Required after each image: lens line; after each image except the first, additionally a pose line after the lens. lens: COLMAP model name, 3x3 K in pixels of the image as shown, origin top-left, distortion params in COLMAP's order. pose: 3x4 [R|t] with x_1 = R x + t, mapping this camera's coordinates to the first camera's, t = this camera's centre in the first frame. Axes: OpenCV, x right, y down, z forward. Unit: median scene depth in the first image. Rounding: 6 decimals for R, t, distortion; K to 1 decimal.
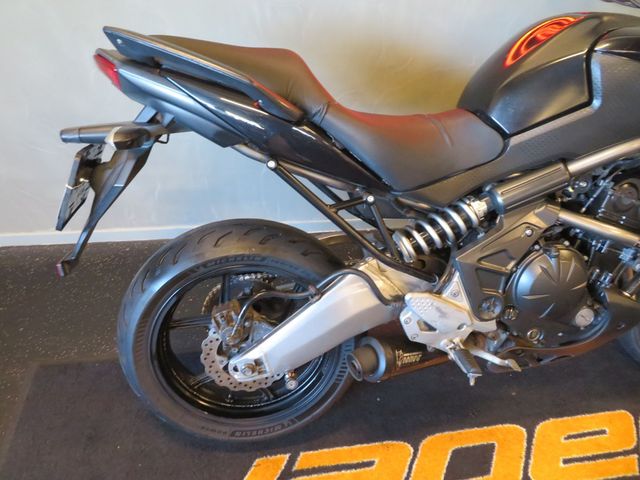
lens RADIAL K [[444.3, 0, 316.4], [0, 444.3, 226.2], [0, 0, 1]] dist [0.015508, -0.010972]
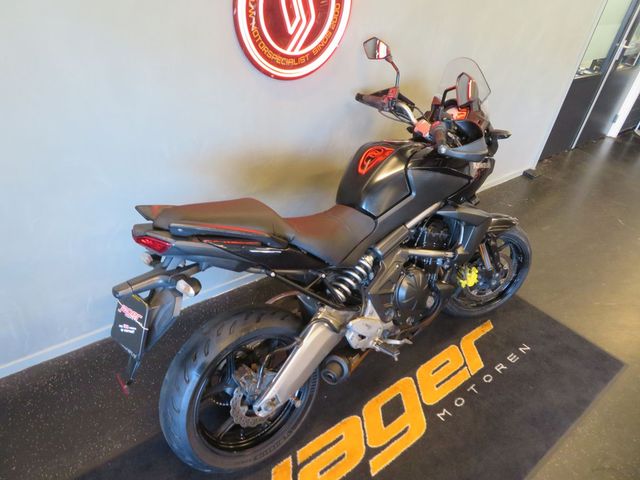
lens RADIAL K [[444.3, 0, 301.0], [0, 444.3, 228.6], [0, 0, 1]] dist [0.015508, -0.010972]
pose [[0.879327, -0.239850, 0.411406, -0.521754], [0.255170, 0.966725, 0.018209, -0.247338], [-0.402084, 0.088967, 0.911270, -0.444513]]
